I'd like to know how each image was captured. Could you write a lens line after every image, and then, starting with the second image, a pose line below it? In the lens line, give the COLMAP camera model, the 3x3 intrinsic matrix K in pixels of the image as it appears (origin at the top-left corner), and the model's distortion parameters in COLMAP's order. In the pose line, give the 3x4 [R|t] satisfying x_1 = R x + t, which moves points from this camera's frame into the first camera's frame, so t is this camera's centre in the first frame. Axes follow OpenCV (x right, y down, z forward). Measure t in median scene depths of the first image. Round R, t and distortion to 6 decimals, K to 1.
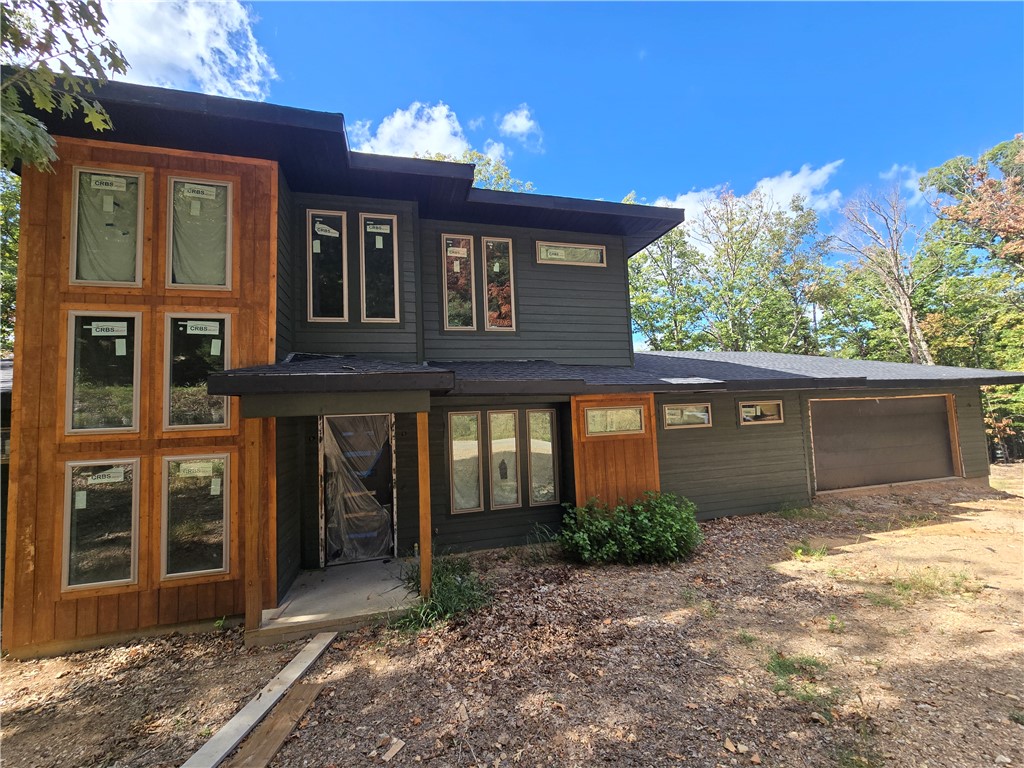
lens RADIAL K [[421.3, 0, 511.3], [0, 421.3, 383.5], [0, 0, 1]] dist [-0.012123, 0.003309]
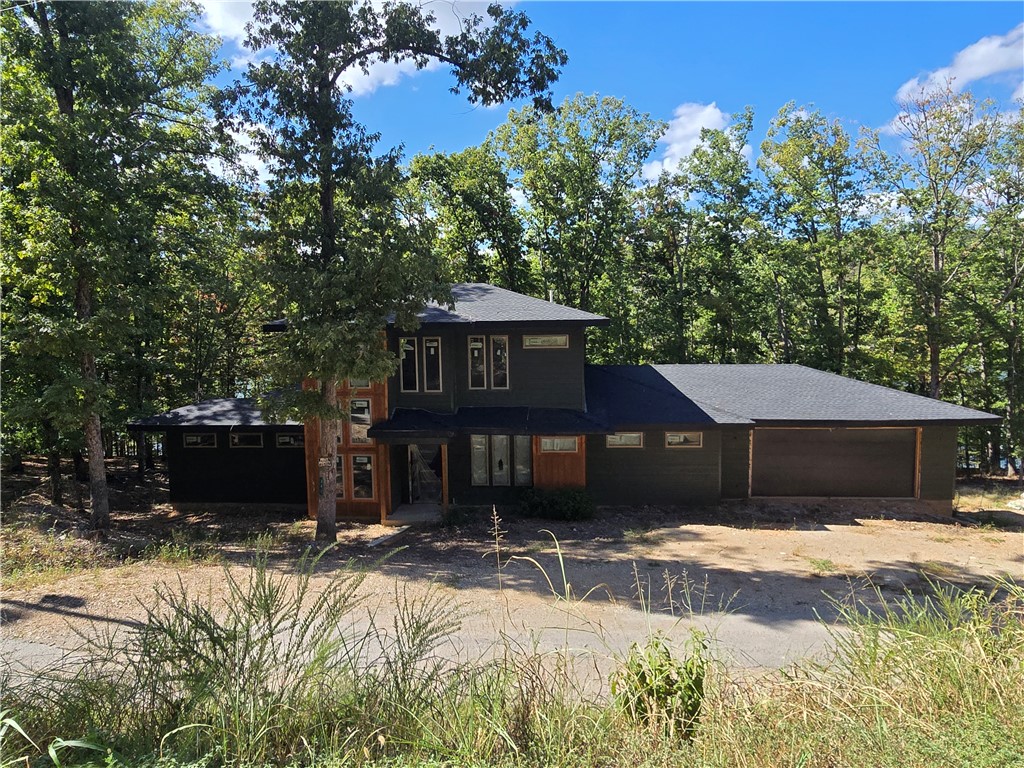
lens RADIAL K [[664.5, 0, 514.1], [0, 664.5, 383.4], [0, 0, 1]] dist [-0.004661, -0.000121]
pose [[0.944268, 0.058690, -0.323903, 1.231271], [0.000852, 0.983539, 0.180696, -0.860620], [0.329177, -0.170901, 0.928674, -2.078343]]
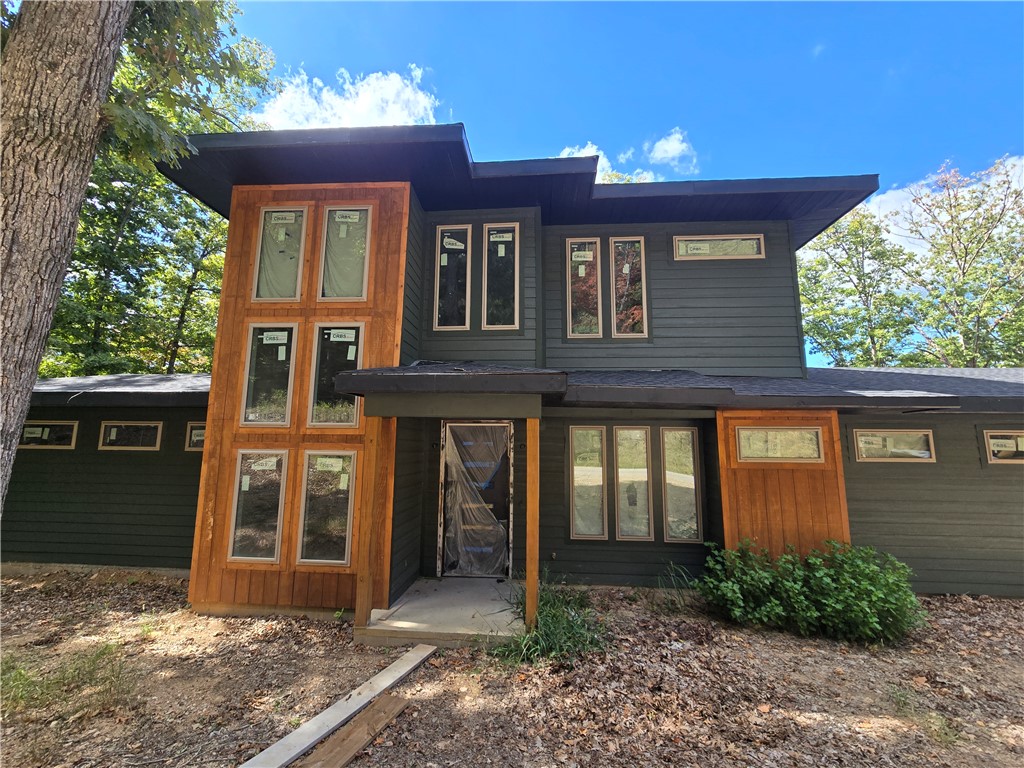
lens RADIAL K [[421.3, 0, 510.7], [0, 421.3, 384.3], [0, 0, 1]] dist [-0.012123, 0.003309]
pose [[0.941073, 0.001014, -0.338201, 0.049542], [-0.024606, 0.997551, -0.065477, 0.051312], [0.337306, 0.069941, 0.938793, 0.106561]]
